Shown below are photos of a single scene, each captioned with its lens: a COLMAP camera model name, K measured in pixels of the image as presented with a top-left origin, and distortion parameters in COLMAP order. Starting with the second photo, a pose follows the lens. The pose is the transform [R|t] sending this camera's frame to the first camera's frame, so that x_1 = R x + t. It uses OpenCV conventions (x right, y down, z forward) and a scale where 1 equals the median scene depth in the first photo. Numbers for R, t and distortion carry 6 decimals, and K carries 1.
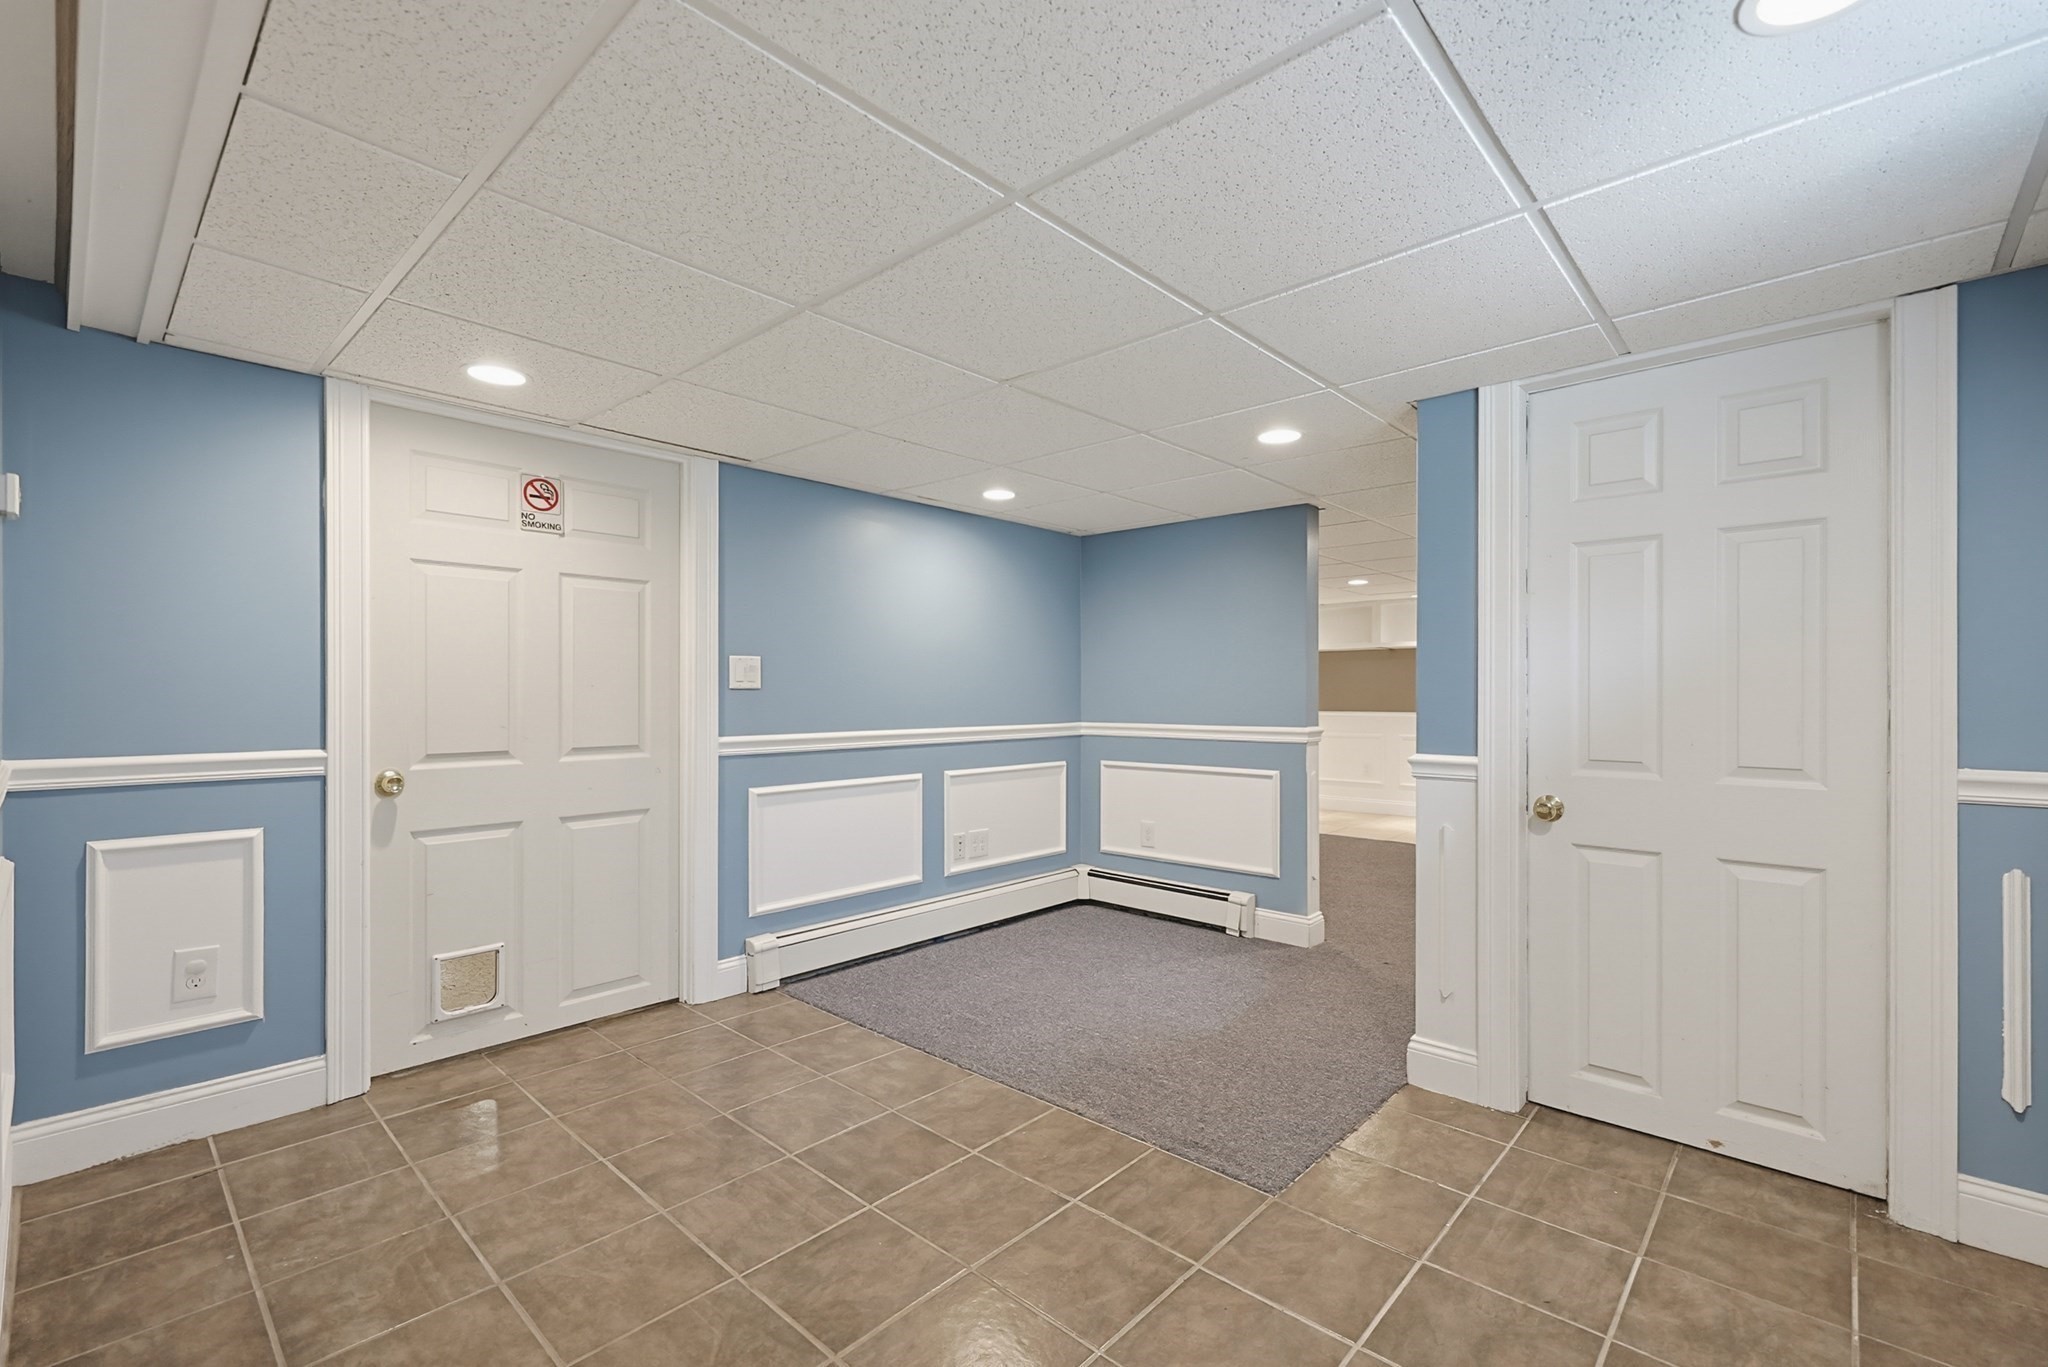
lens RADIAL K [[878.5, 0, 1018.7], [0, 878.5, 694.4], [0, 0, 1]] dist [-0.002312, -0.000782]
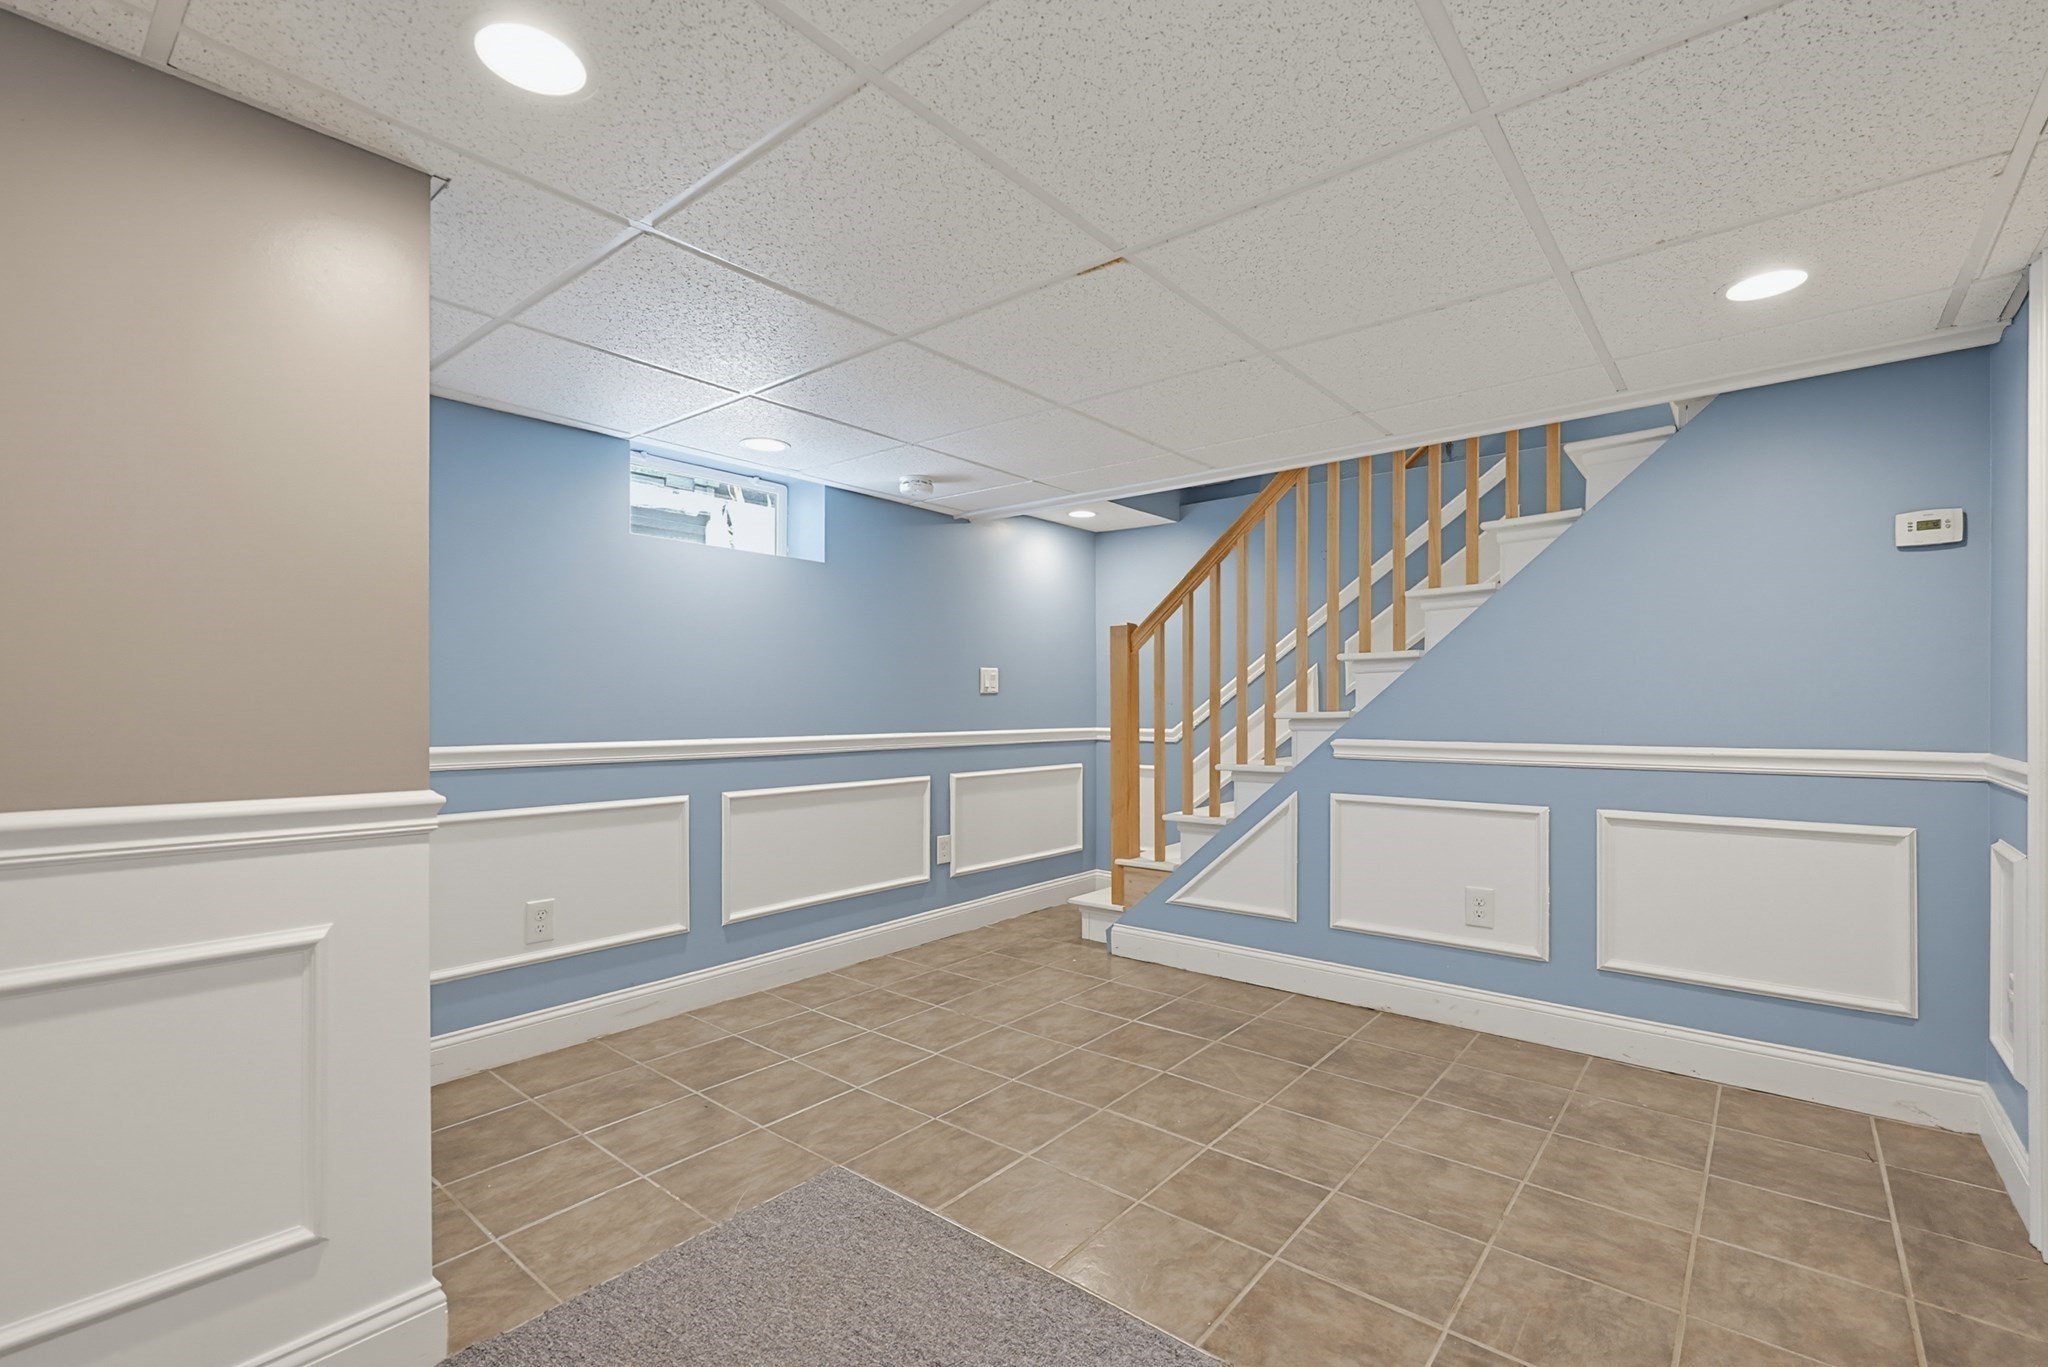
lens RADIAL K [[878.5, 0, 1018.7], [0, 878.5, 694.4], [0, 0, 1]] dist [-0.002312, -0.000782]
pose [[-0.998872, -0.001324, -0.047464, 0.125526], [-0.000601, 0.999884, -0.015240, 0.020145], [0.047479, -0.015195, -0.998757, 2.086281]]
